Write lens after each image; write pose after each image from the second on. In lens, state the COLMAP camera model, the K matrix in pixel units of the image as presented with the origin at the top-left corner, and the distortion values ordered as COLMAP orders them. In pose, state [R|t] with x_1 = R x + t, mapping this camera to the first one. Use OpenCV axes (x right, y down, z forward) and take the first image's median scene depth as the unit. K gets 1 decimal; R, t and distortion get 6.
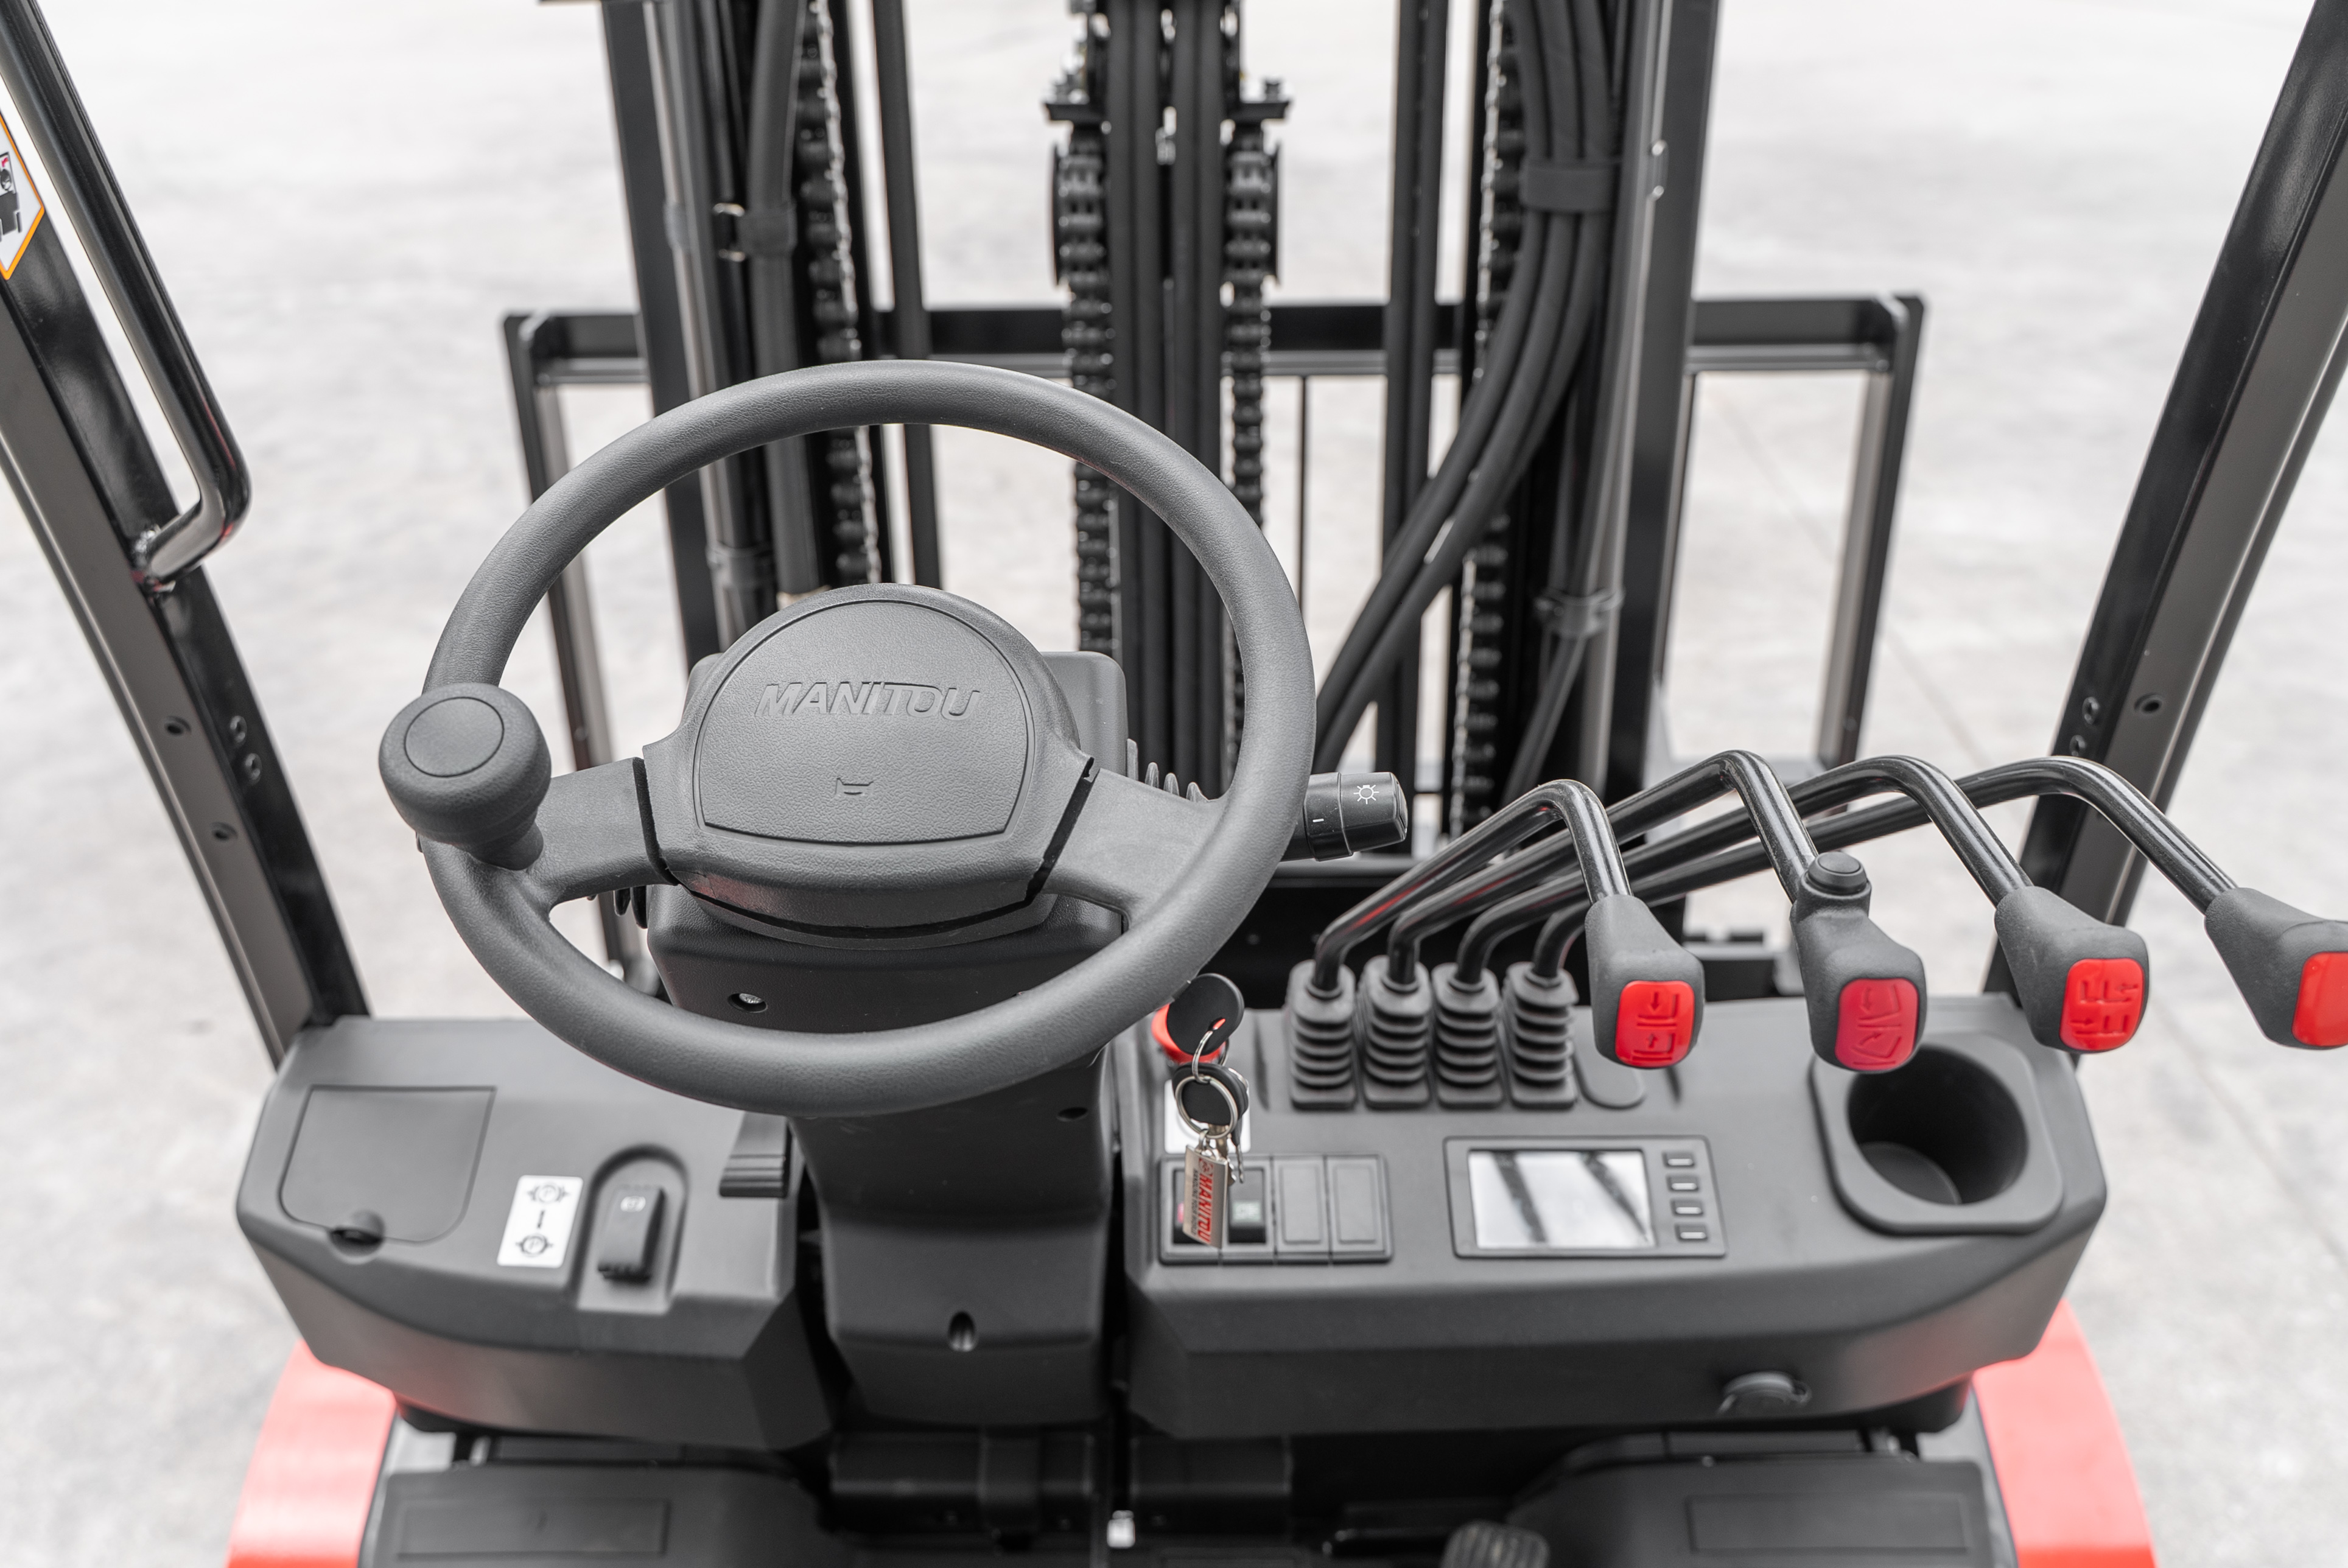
lens RADIAL K [[1913.9, 0, 1201.7], [0, 1913.9, 737.2], [0, 0, 1]] dist [-0.010738, -0.001156]
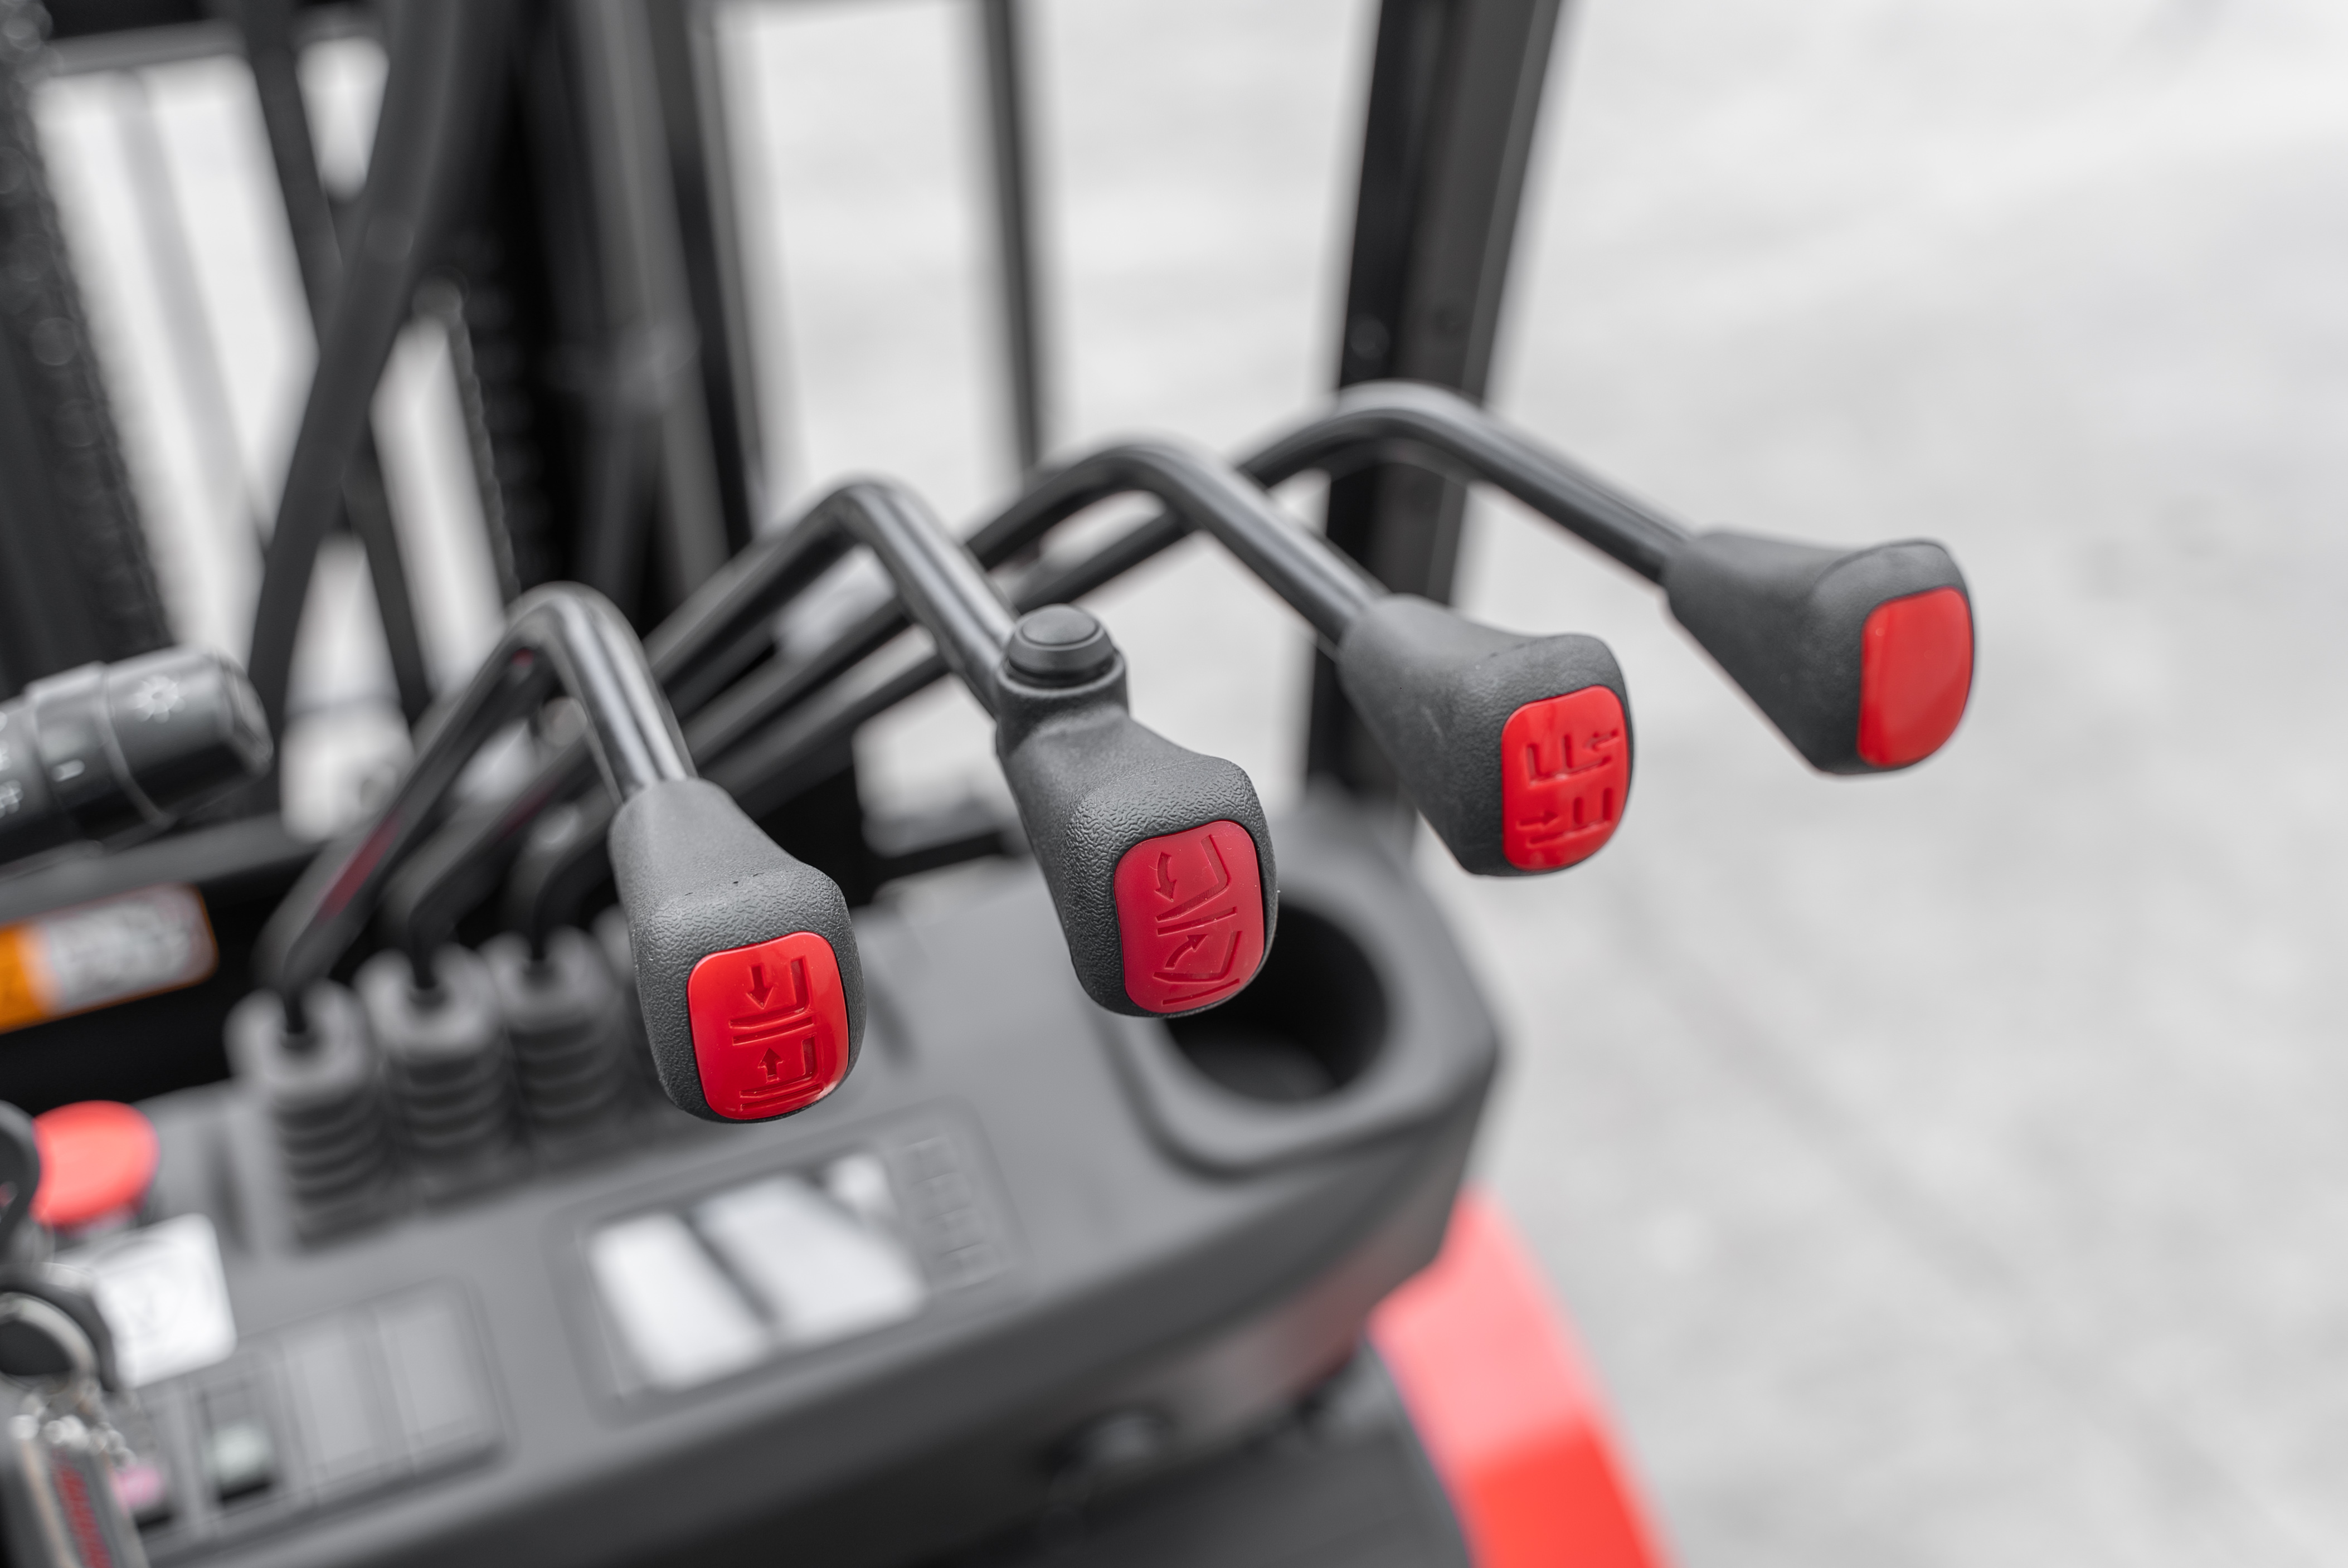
lens RADIAL K [[2495.0, 0, 1173.5], [0, 2495.0, 783.9], [0, 0, 1]] dist [-0.006852, 0.000000]
pose [[0.911153, -0.225186, 0.345095, 0.109175], [0.196741, 0.973588, 0.115845, 0.032359], [-0.362067, -0.037658, 0.931391, 0.328148]]
